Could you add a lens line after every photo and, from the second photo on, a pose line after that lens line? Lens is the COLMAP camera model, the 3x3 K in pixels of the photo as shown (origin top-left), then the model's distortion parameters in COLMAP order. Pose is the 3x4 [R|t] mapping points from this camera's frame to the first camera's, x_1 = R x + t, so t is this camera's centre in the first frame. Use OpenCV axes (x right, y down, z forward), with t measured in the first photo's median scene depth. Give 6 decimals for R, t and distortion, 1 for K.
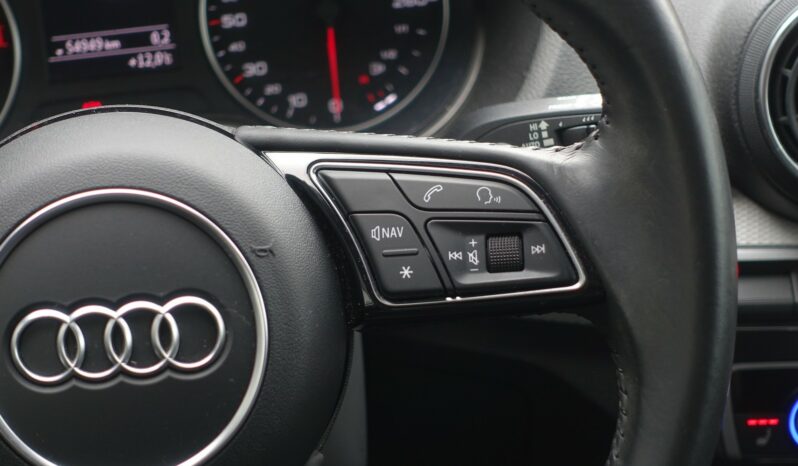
lens RADIAL K [[1729.0, 0, 399.0], [0, 1729.0, 233.0], [0, 0, 1]] dist [-0.053069, -0.537117]
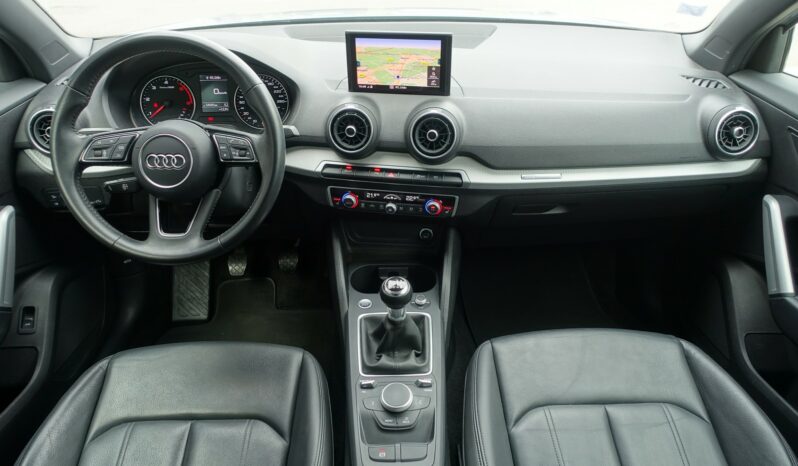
lens RADIAL K [[540.3, 0, 399.0], [0, 540.3, 233.0], [0, 0, 1]] dist [-0.010578, 0.007247]
pose [[0.989082, 0.113999, -0.093387, 0.722498], [-0.101308, 0.986206, 0.130901, -0.013115], [0.107021, -0.120011, 0.986987, -0.626562]]
